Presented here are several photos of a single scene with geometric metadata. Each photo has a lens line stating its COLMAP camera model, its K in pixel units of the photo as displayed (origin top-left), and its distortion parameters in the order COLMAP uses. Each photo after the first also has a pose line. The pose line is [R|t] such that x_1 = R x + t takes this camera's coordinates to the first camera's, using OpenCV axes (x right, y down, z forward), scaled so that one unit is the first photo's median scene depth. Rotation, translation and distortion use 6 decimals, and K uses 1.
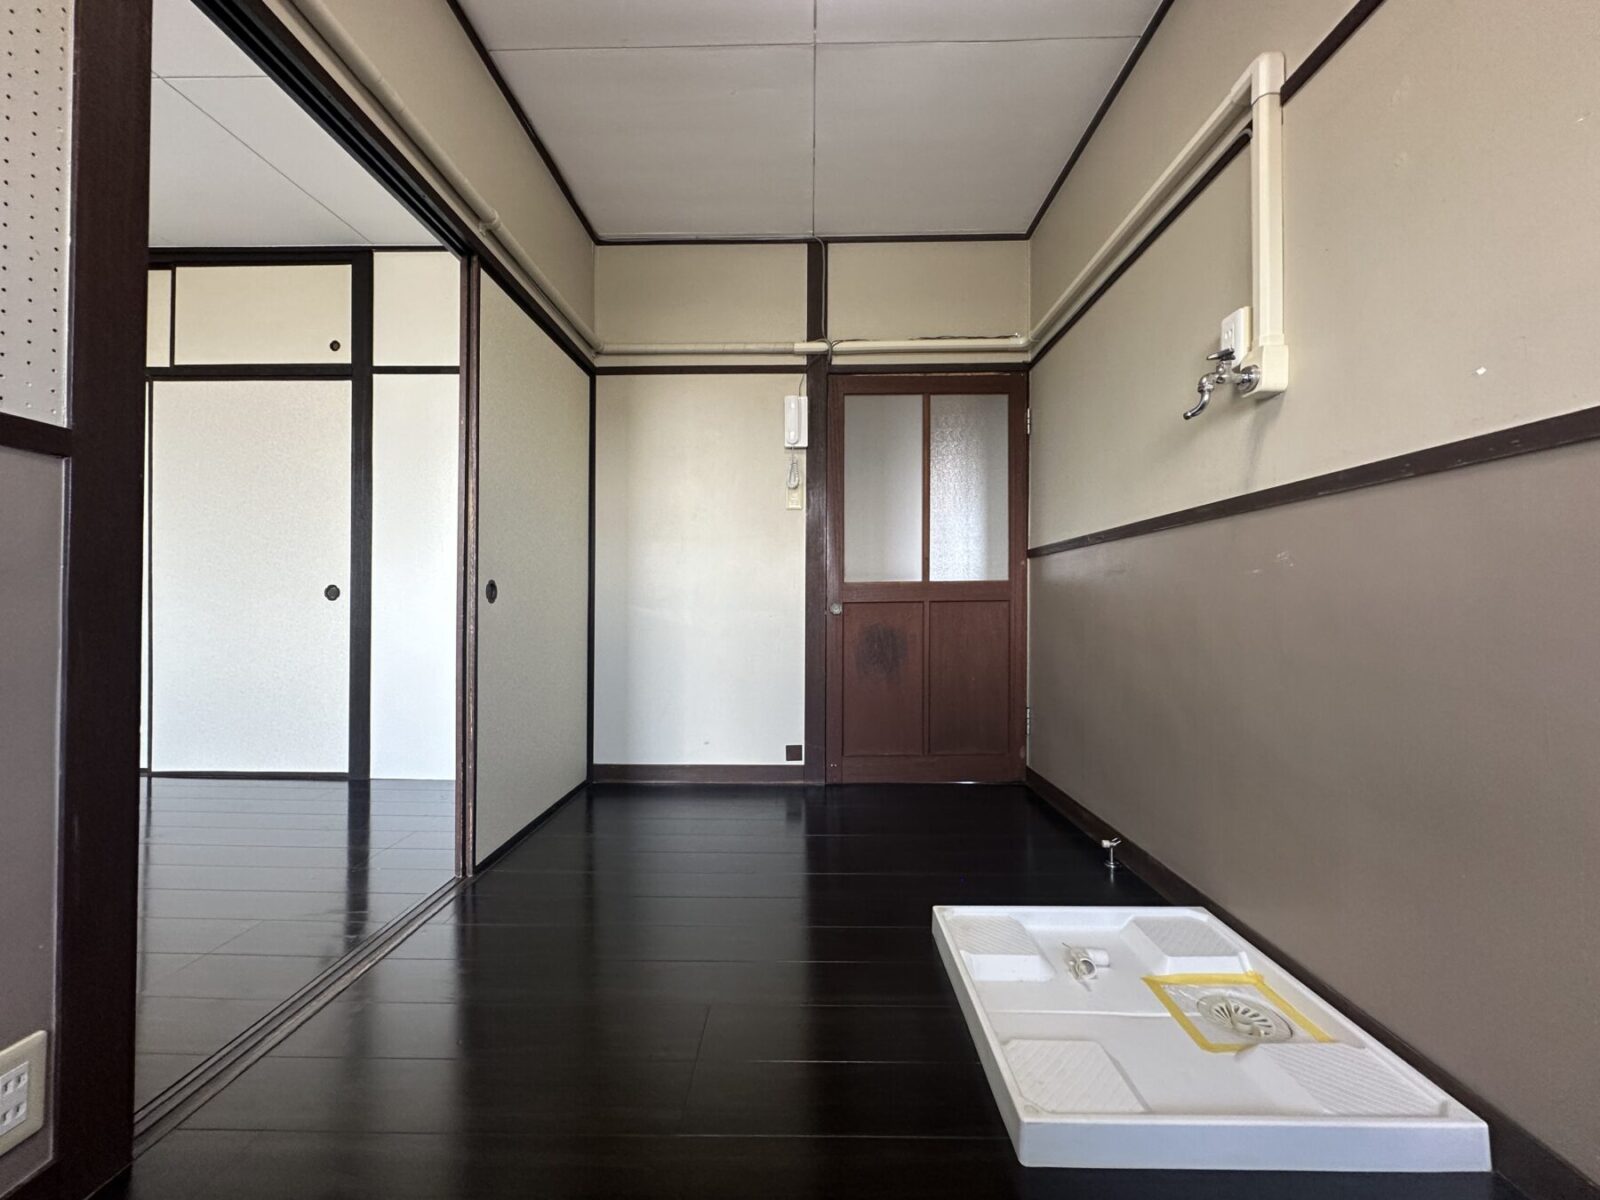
lens RADIAL K [[641.4, 0, 796.9], [0, 641.4, 600.0], [0, 0, 1]] dist [-0.003868, 0.000115]
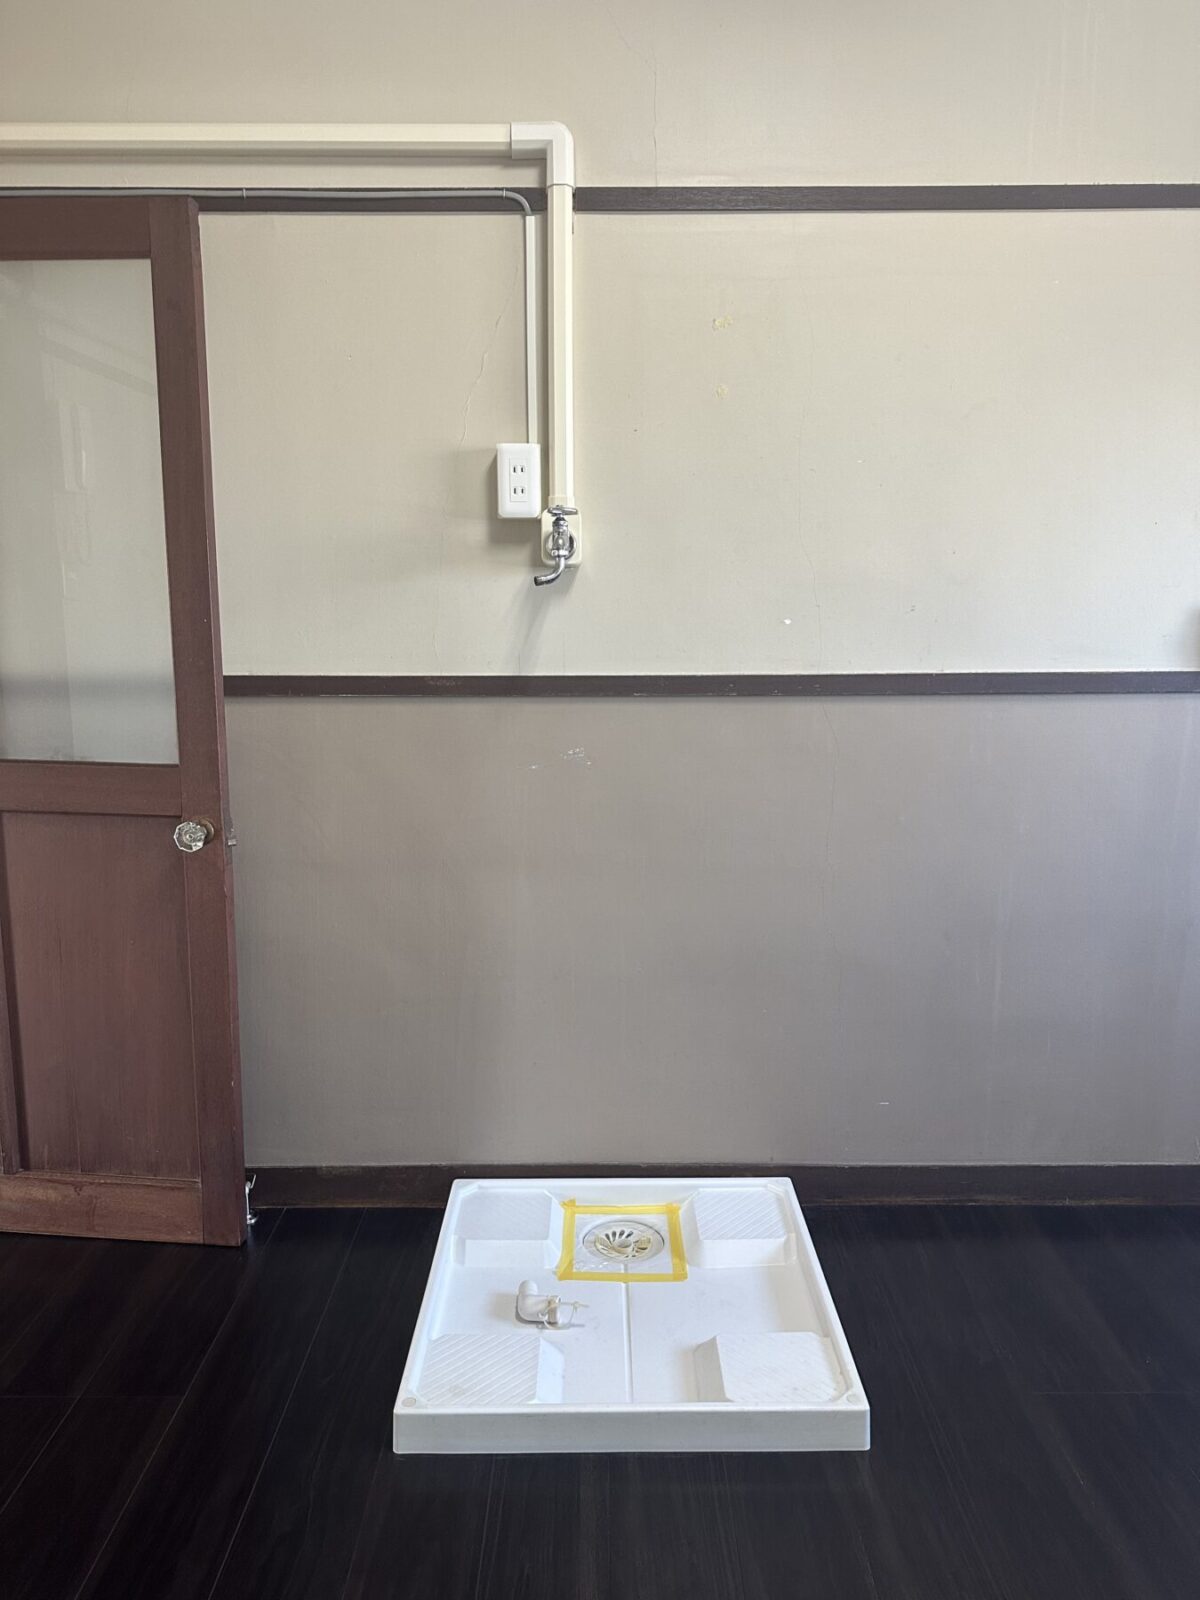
lens RADIAL K [[1097.9, 0, 599.3], [0, 1097.9, 807.9], [0, 0, 1]] dist [0.004959, 0.000187]
pose [[-0.018554, -0.155596, 0.987647, -0.771178], [-0.005586, 0.987817, 0.155518, -0.231106], [-0.999812, -0.002631, -0.019198, 0.986090]]
